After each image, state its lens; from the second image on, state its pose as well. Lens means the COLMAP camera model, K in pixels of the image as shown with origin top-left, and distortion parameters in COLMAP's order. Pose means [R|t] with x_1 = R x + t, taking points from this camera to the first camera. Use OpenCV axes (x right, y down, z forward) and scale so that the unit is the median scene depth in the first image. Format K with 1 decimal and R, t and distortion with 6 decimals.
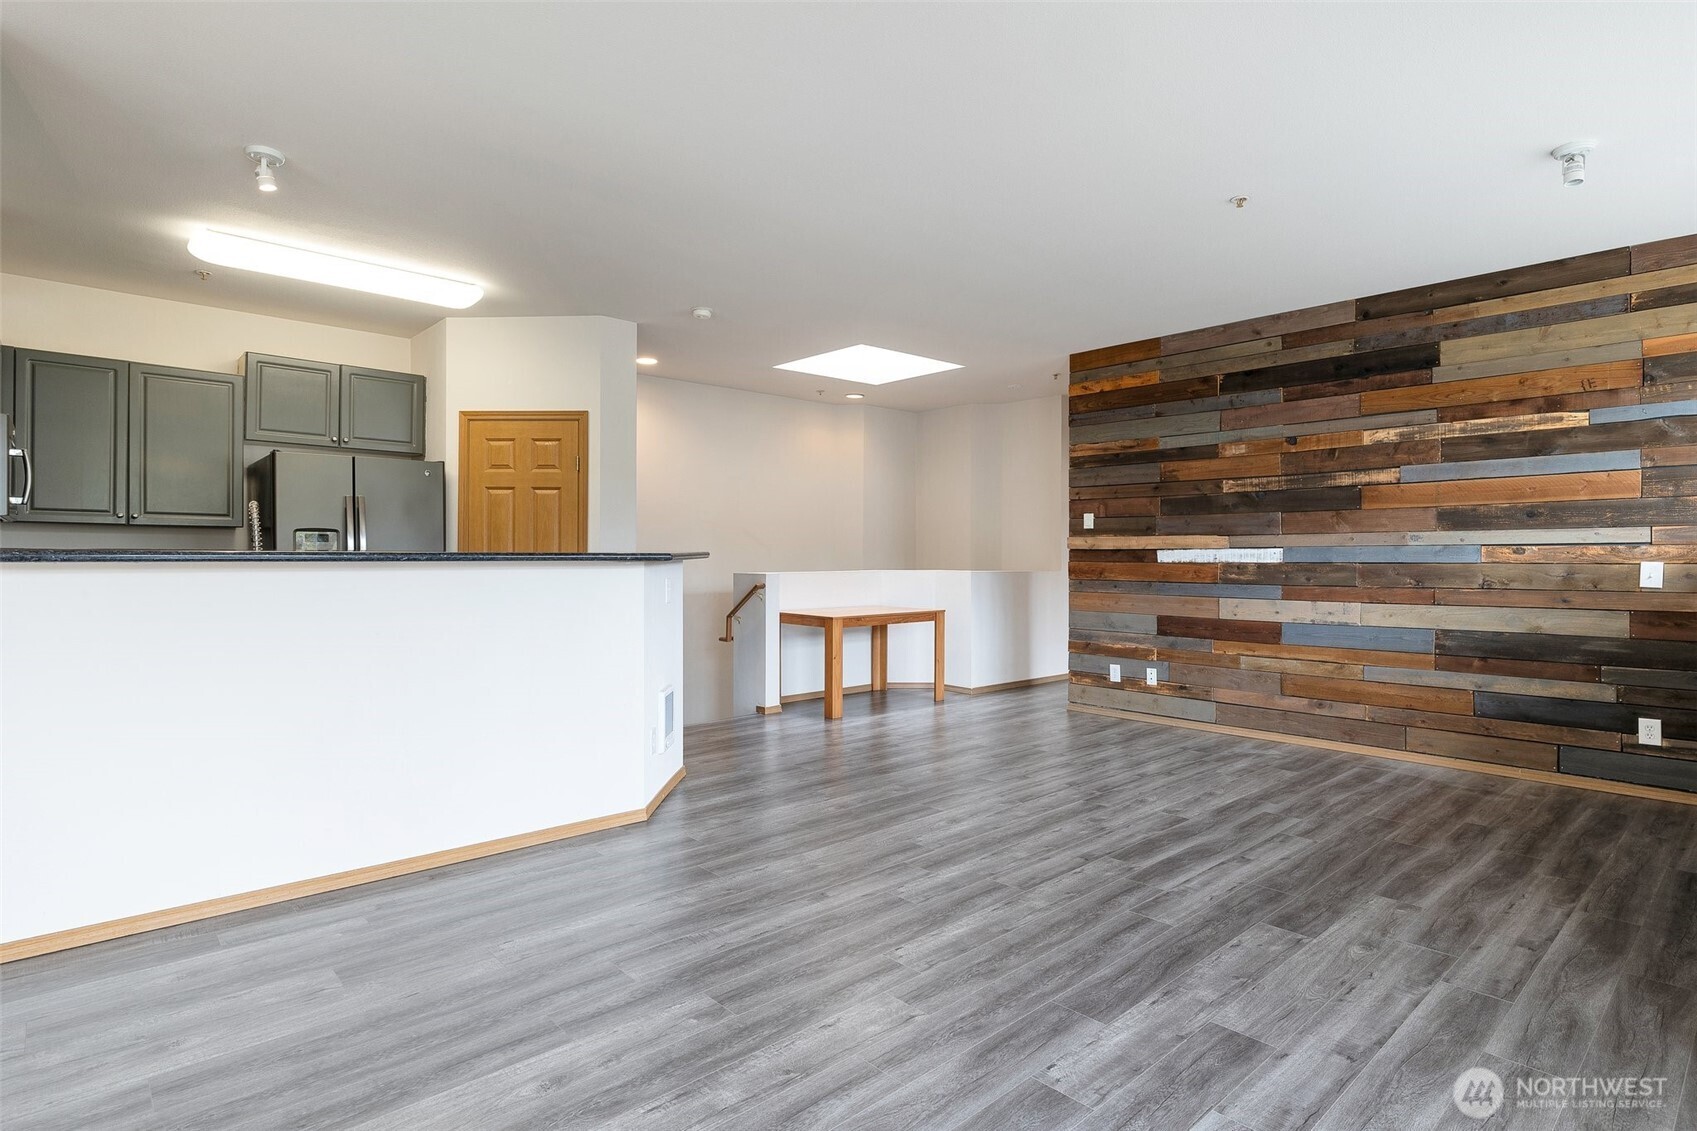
lens RADIAL K [[851.1, 0, 854.8], [0, 851.1, 556.5], [0, 0, 1]] dist [-0.008873, 0.001589]
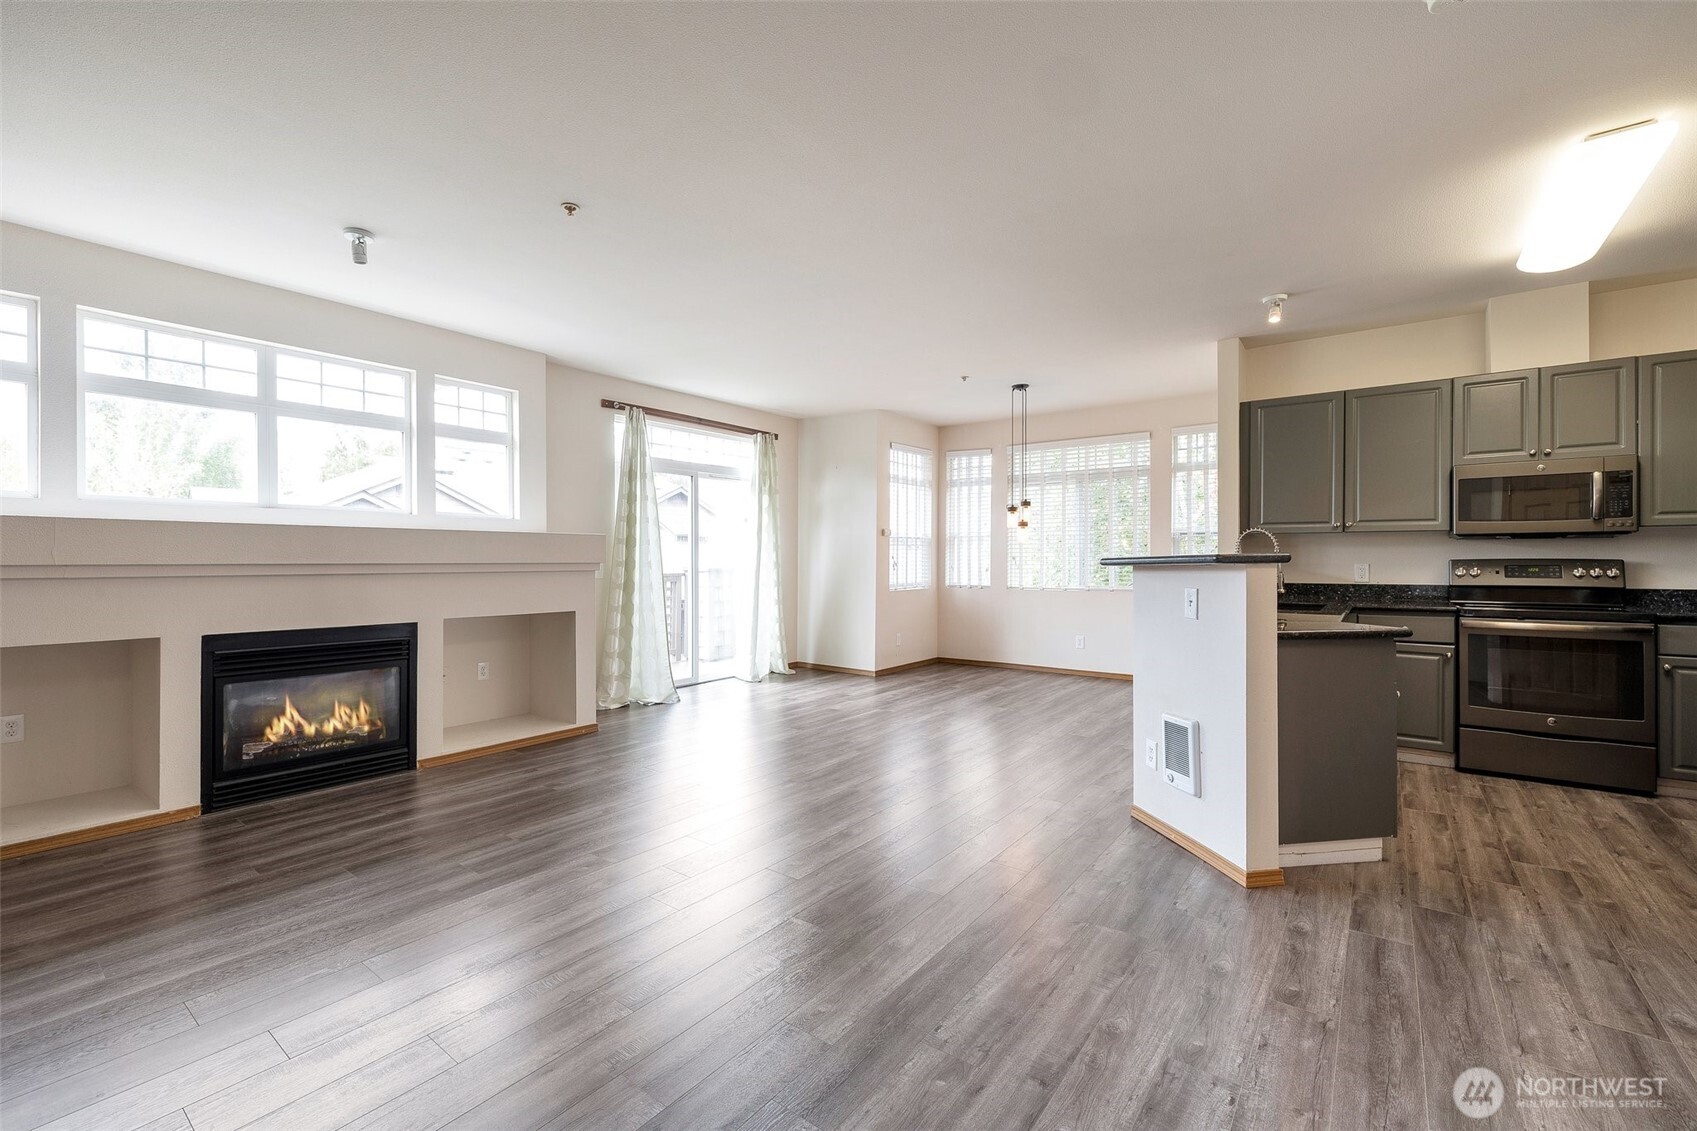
lens RADIAL K [[730.7, 0, 846.0], [0, 730.7, 562.5], [0, 0, 1]] dist [0.008596, -0.000213]
pose [[-0.982961, -0.000371, -0.183814, 0.255174], [0.000250, 0.999994, -0.003356, 0.002761], [0.183814, -0.003345, -0.982955, 1.696043]]
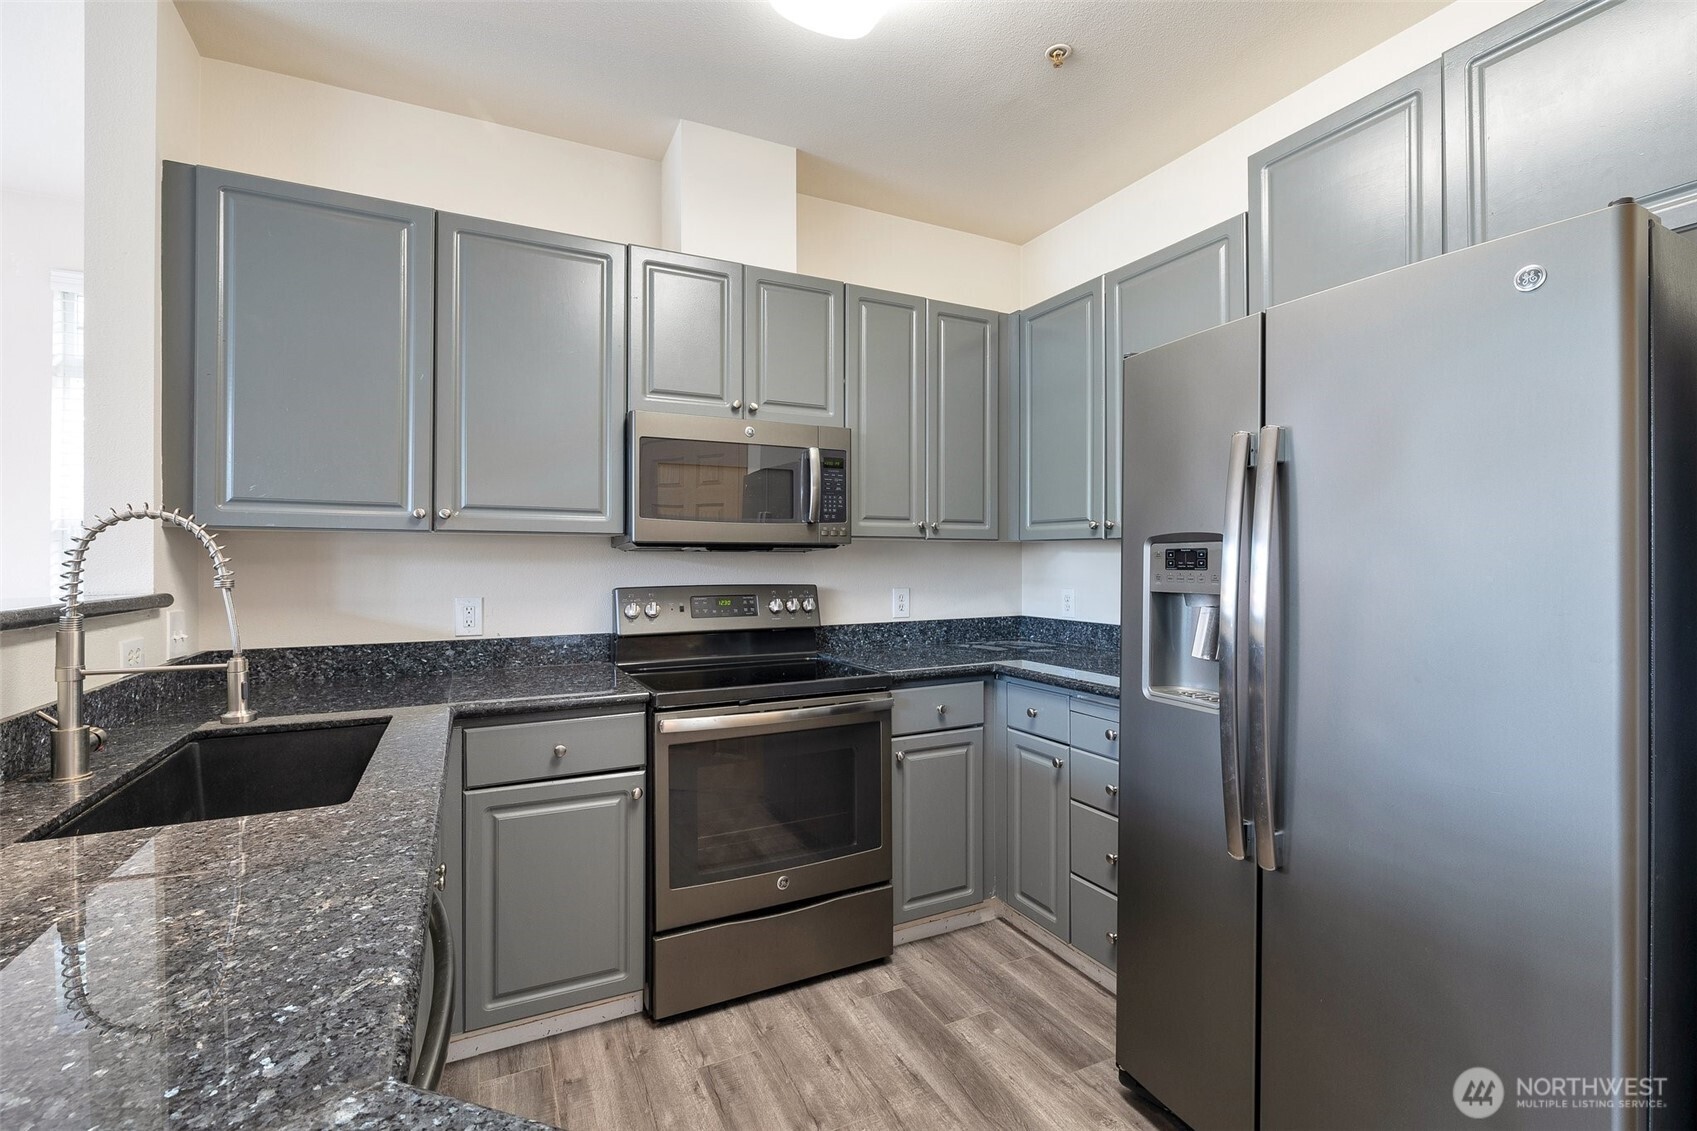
lens RADIAL K [[773.0, 0, 868.8], [0, 773.0, 555.0], [0, 0, 1]] dist [-0.008824, 0.001471]
pose [[-0.264709, -0.007391, -0.964300, -0.289944], [0.006593, 0.999933, -0.009474, -0.024775], [0.964306, -0.008865, -0.264643, 1.140220]]
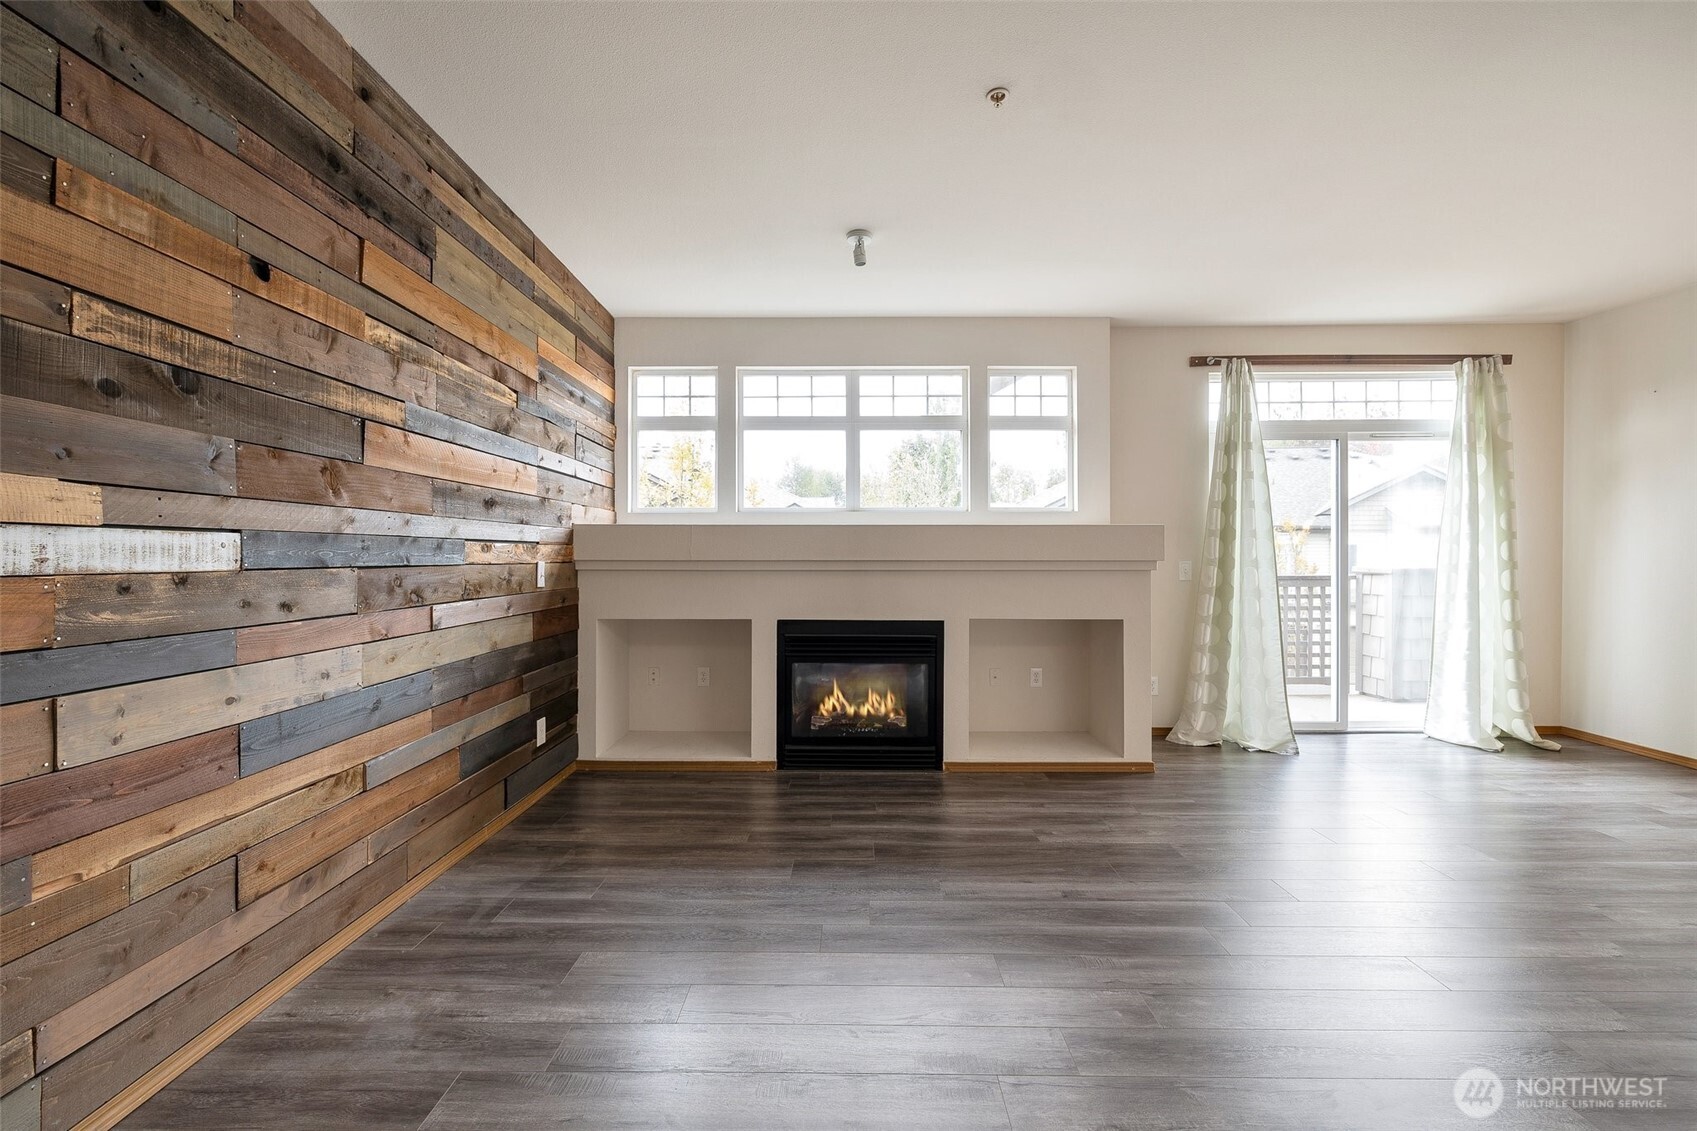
lens RADIAL K [[730.7, 0, 839.9], [0, 730.7, 557.5], [0, 0, 1]] dist [0.008596, -0.000213]
pose [[-0.742022, -0.002825, 0.670369, 0.093928], [-0.006999, 0.999969, -0.003532, 0.001075], [-0.670338, -0.007313, -0.742019, 1.417694]]
